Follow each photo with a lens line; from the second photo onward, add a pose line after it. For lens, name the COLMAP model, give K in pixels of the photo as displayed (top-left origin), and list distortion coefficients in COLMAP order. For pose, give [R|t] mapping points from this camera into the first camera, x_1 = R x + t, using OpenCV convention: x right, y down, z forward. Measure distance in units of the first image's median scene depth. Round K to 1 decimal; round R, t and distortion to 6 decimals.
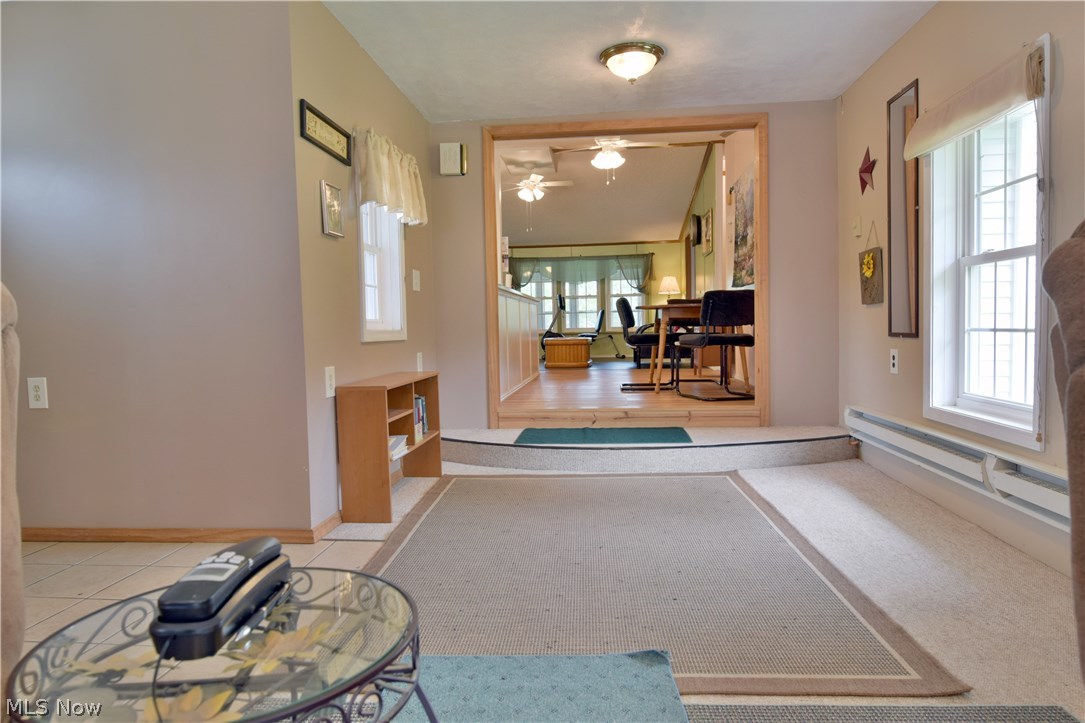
lens RADIAL K [[661.9, 0, 542.5], [0, 661.9, 361.5], [0, 0, 1]] dist [-0.008882, -0.008607]
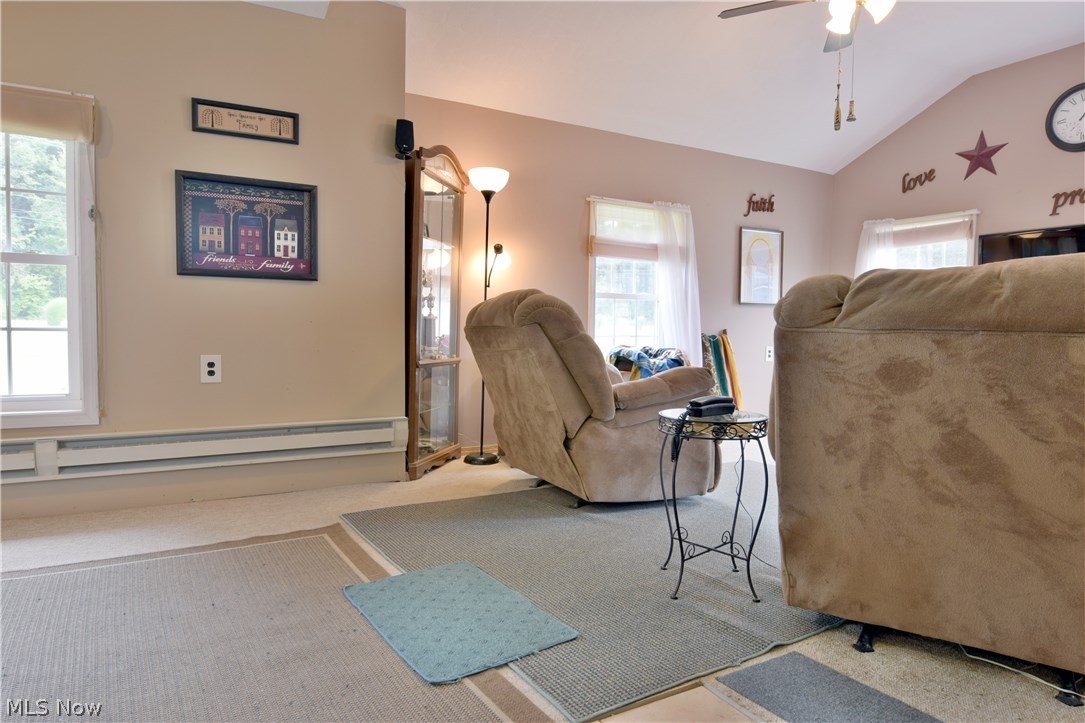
lens RADIAL K [[661.9, 0, 542.5], [0, 661.9, 361.5], [0, 0, 1]] dist [-0.008882, -0.008607]
pose [[-0.605522, -0.020346, 0.795568, -0.863649], [0.043725, 0.997313, 0.058786, -0.025456], [-0.794626, 0.070383, -0.603005, 1.208014]]
